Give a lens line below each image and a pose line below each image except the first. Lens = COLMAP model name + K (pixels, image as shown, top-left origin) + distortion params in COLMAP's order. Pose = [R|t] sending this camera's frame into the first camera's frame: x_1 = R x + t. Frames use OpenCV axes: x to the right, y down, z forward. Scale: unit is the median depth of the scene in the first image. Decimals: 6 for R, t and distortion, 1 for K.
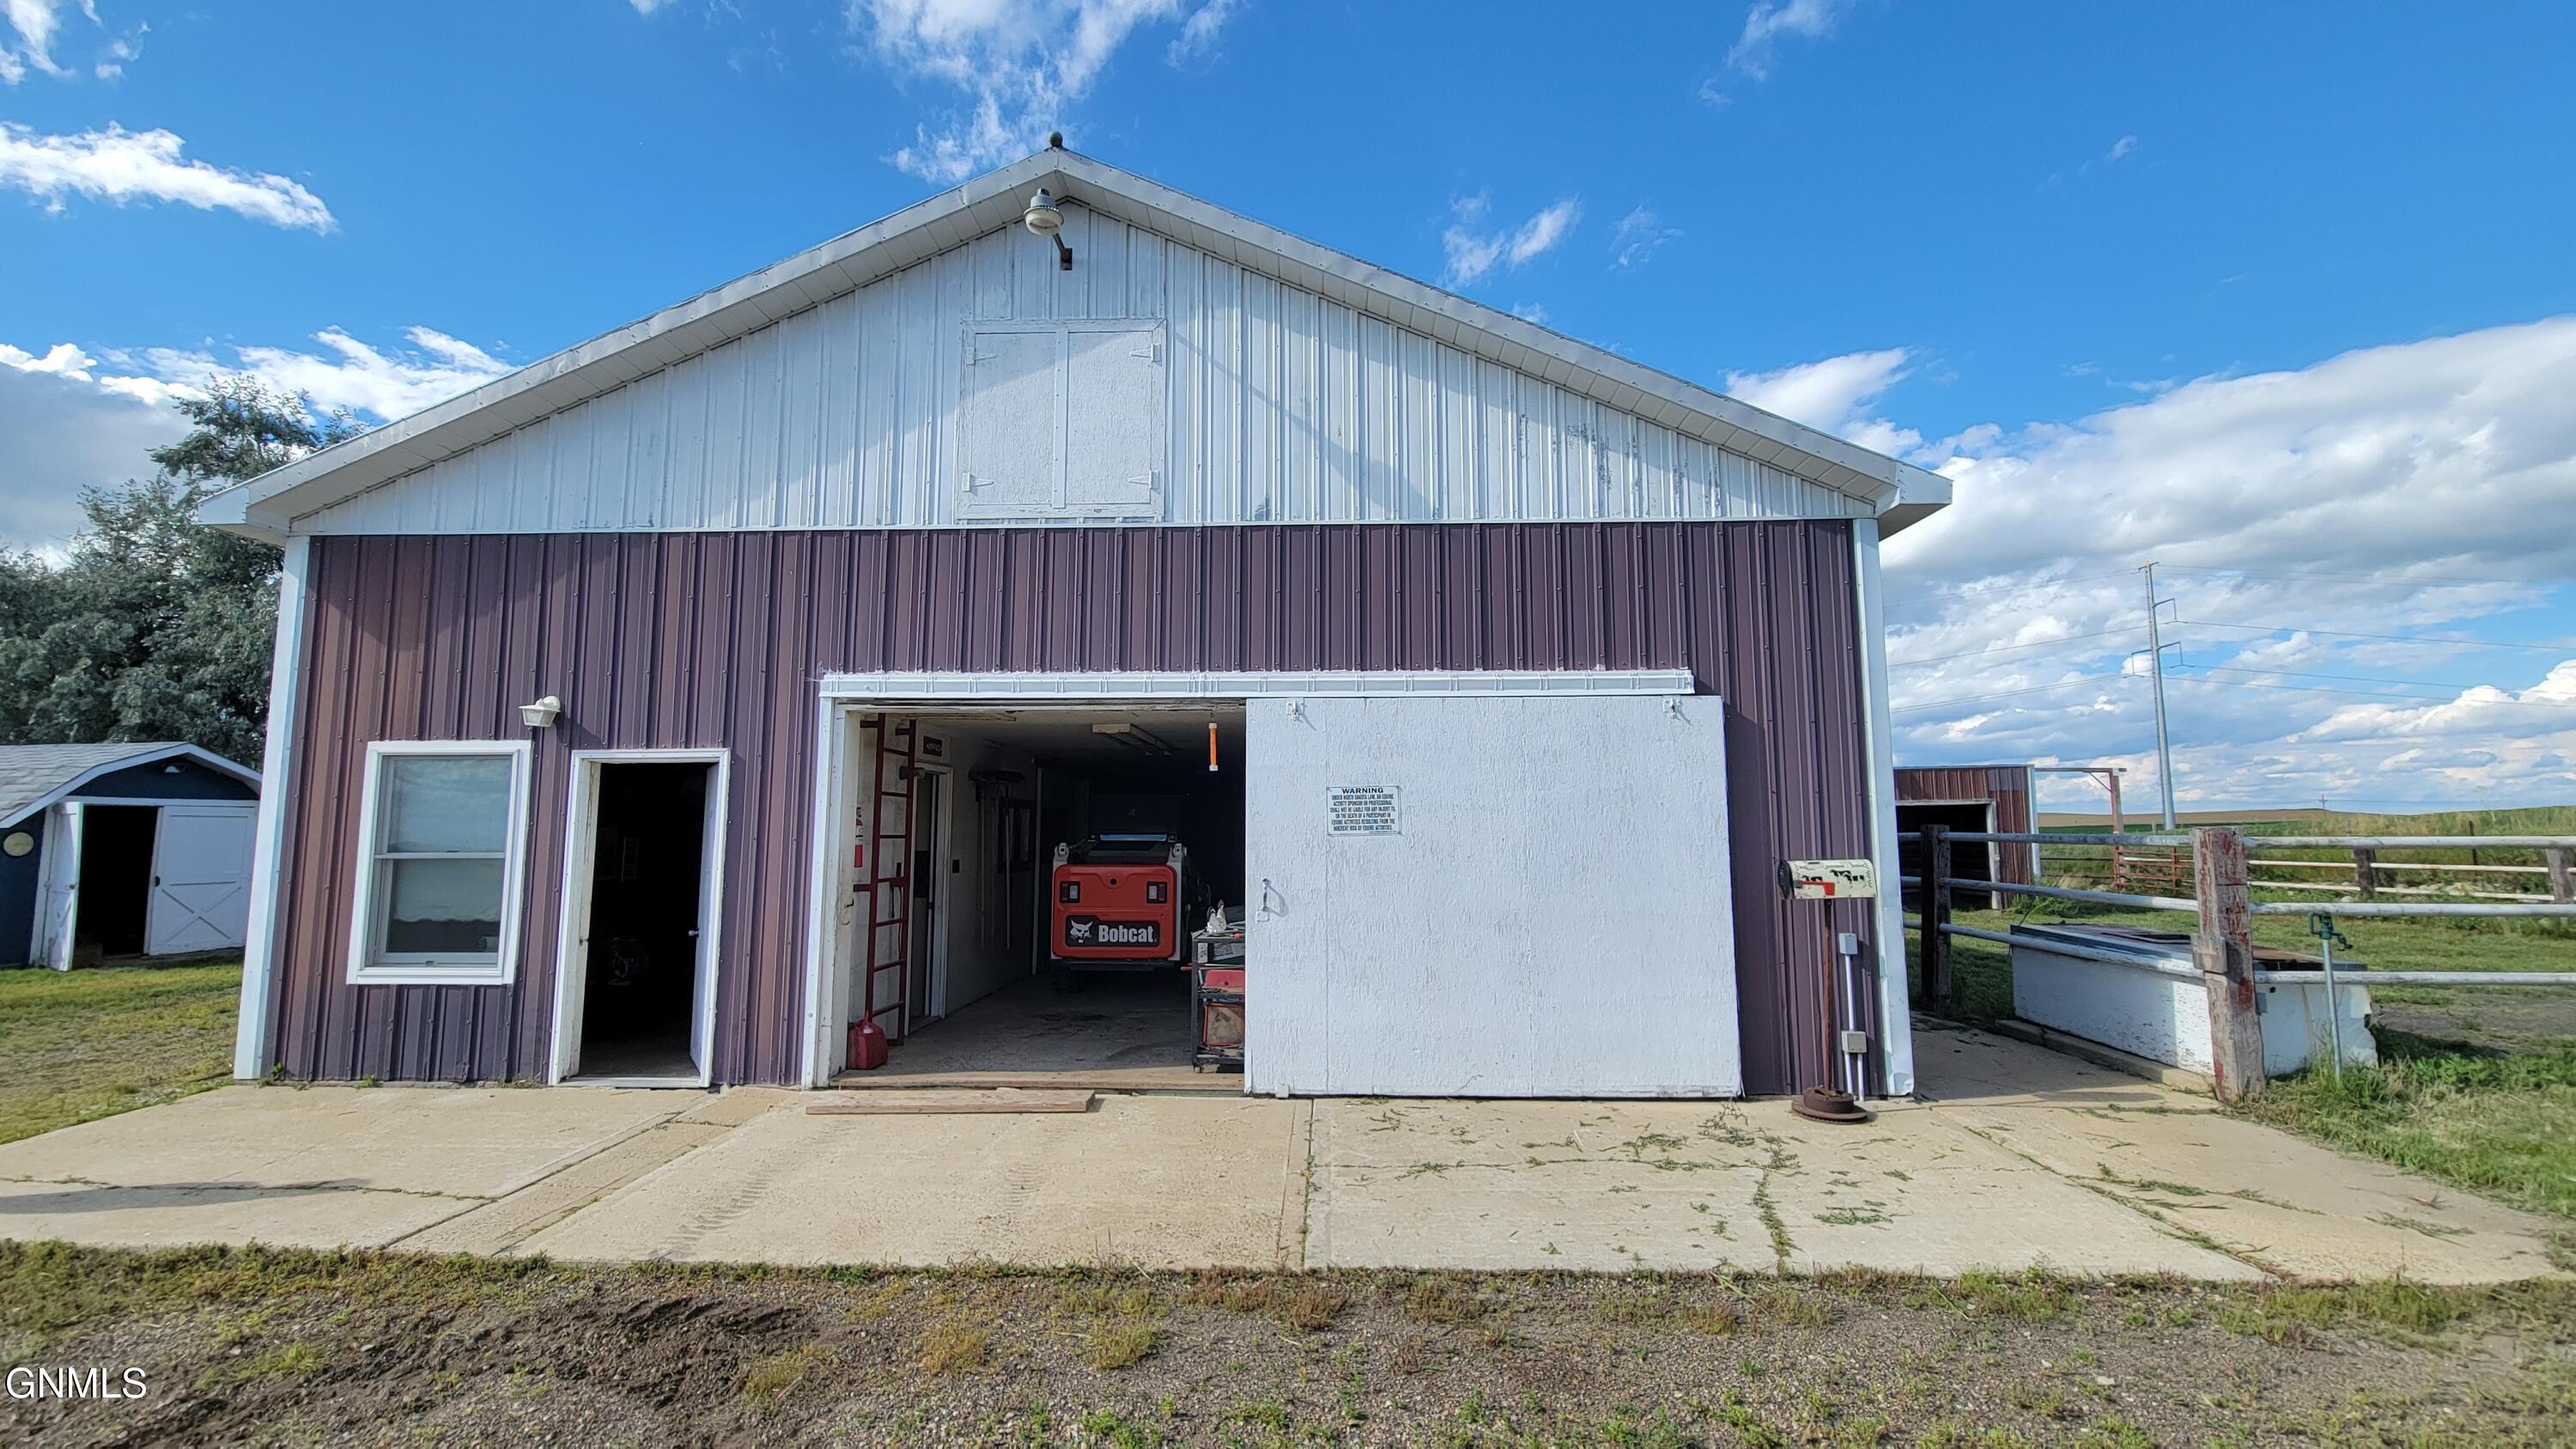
lens RADIAL K [[1039.6, 0, 1288.0], [0, 1039.6, 724.5], [0, 0, 1]] dist [0.000791, -0.004513]
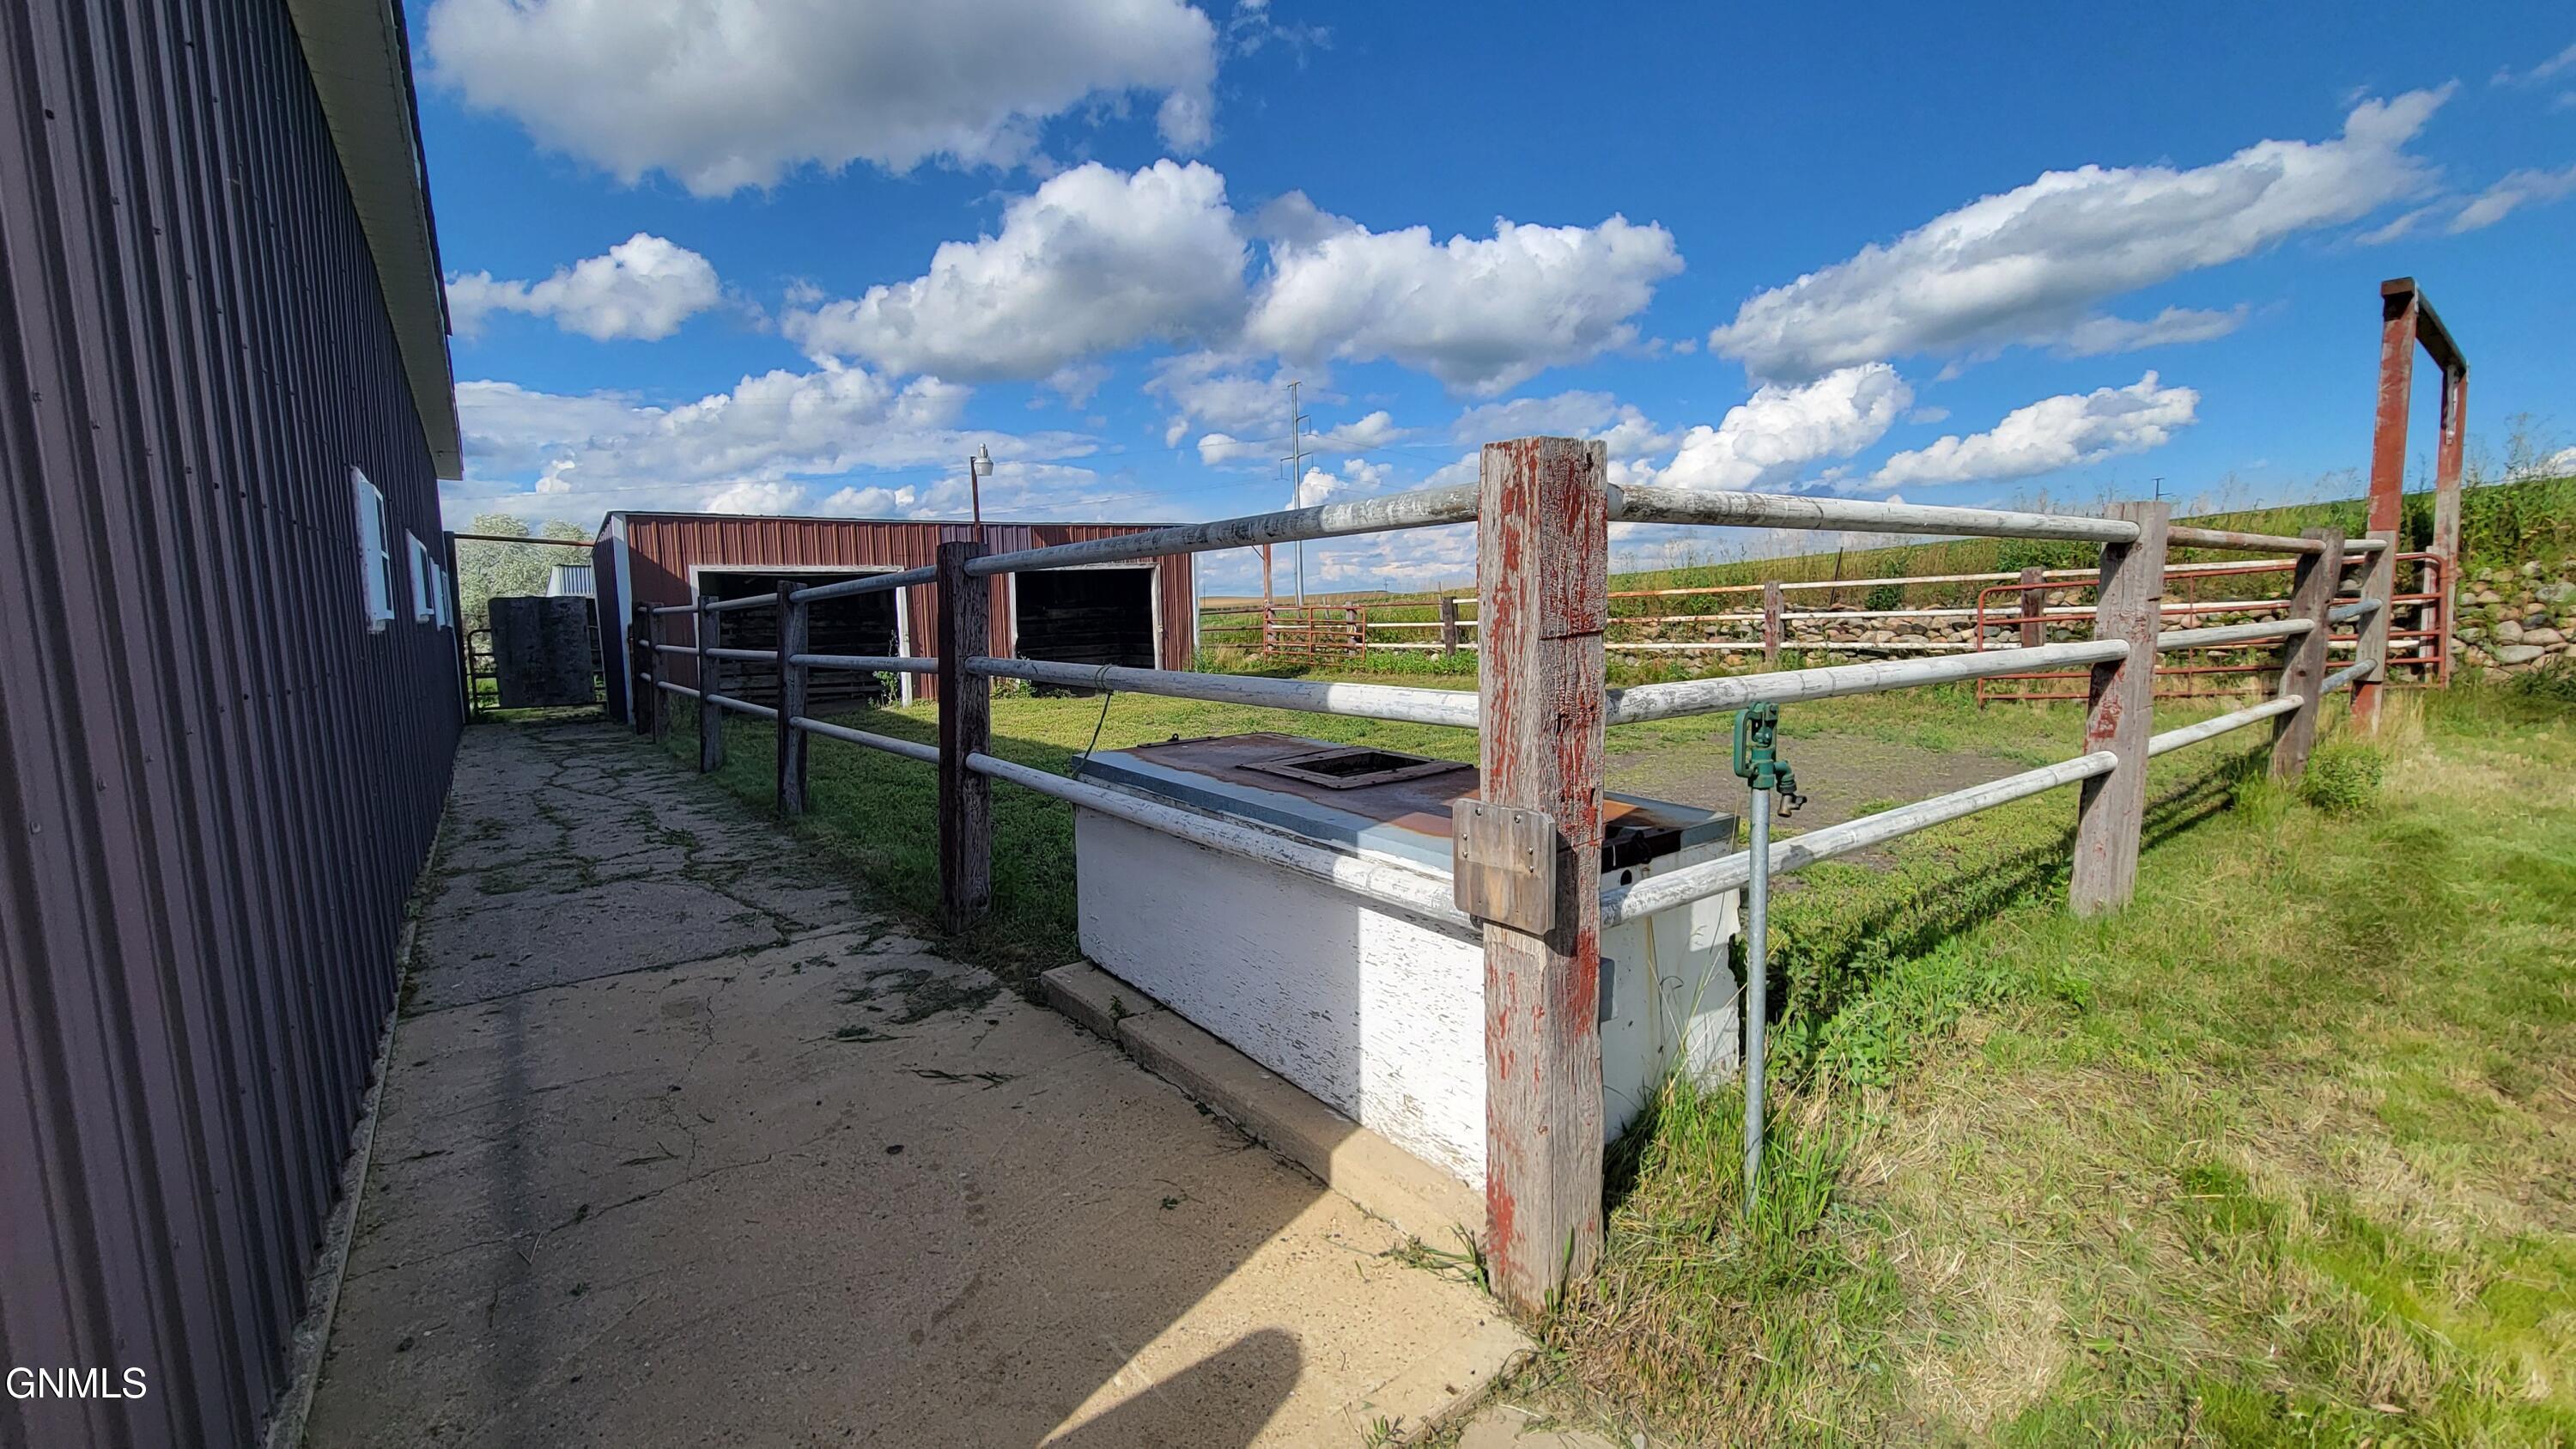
lens RADIAL K [[1039.6, 0, 1288.0], [0, 1039.6, 724.5], [0, 0, 1]] dist [0.000791, -0.004513]
pose [[0.769697, -0.091612, 0.631802, 0.645697], [-0.036772, 0.981645, 0.187137, 0.124615], [-0.637349, -0.167272, 0.752201, 0.810462]]
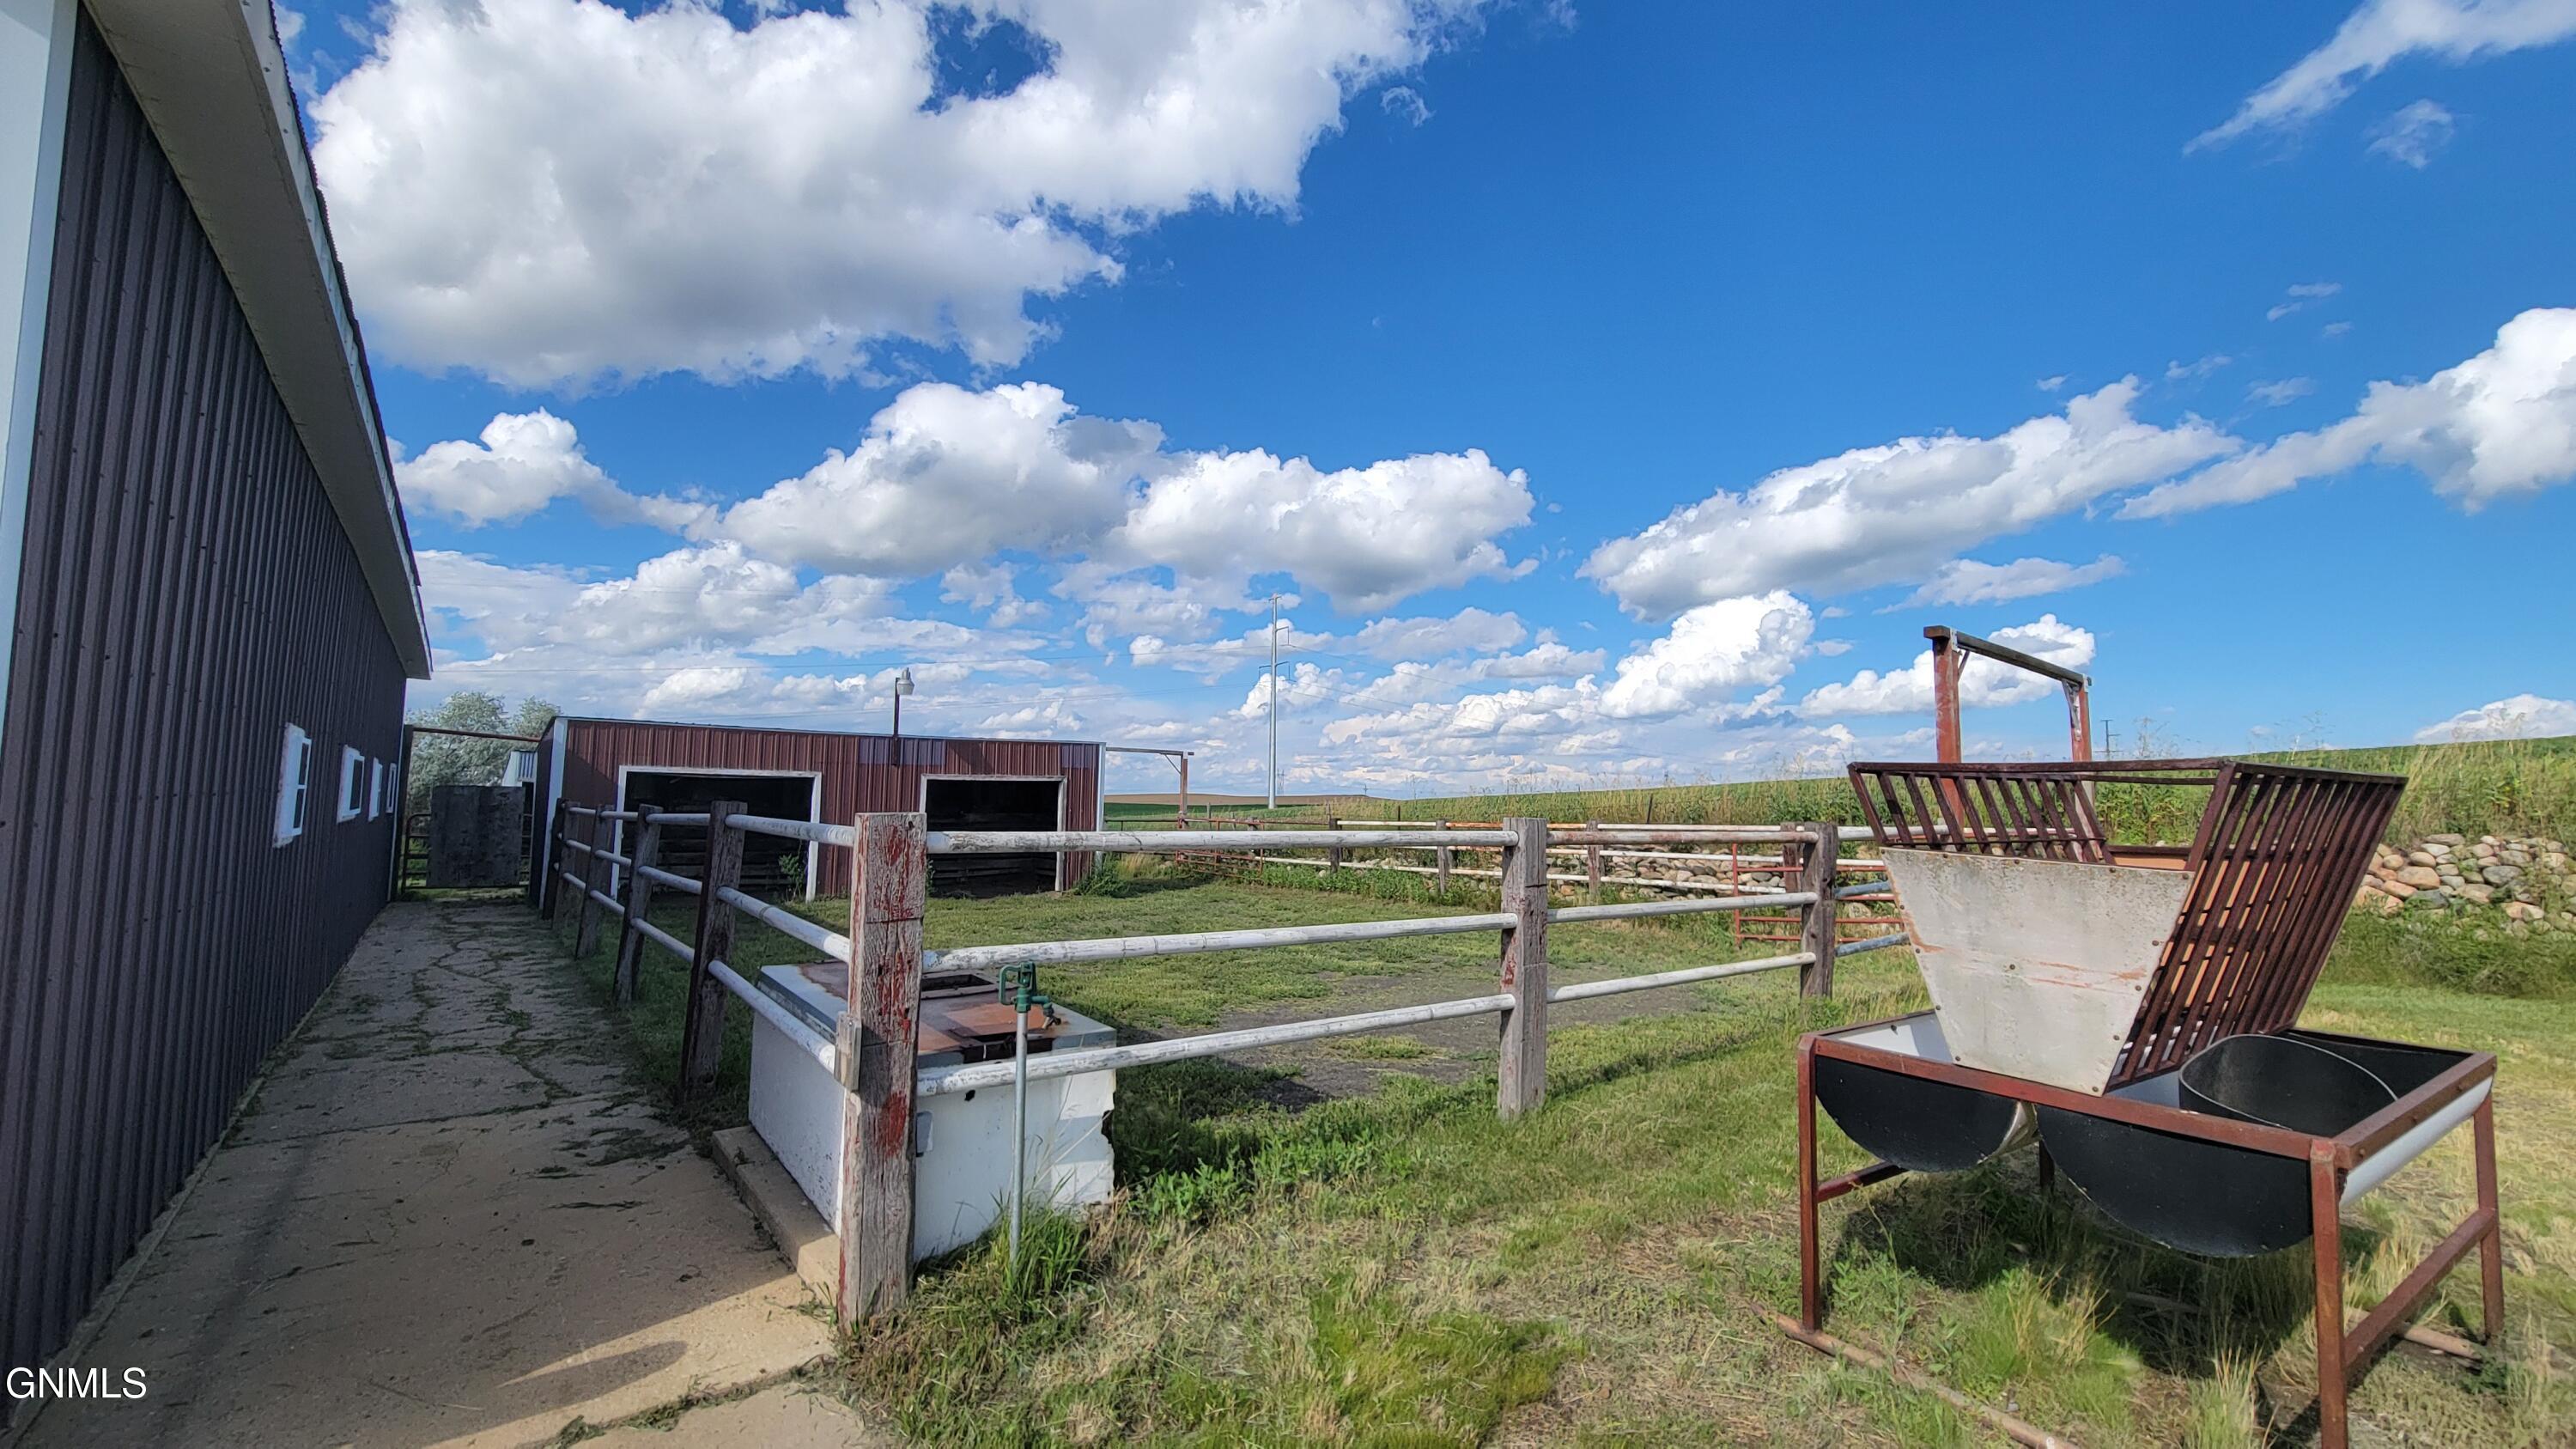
lens RADIAL K [[1039.1, 0, 1288.0], [0, 1039.1, 724.5], [0, 0, 1]] dist [-0.002676, 0.000325]
pose [[0.759422, 0.063844, 0.647459, 0.697889], [-0.080386, 0.996756, -0.003999, 0.037925], [-0.645613, -0.049010, 0.762090, 0.454309]]
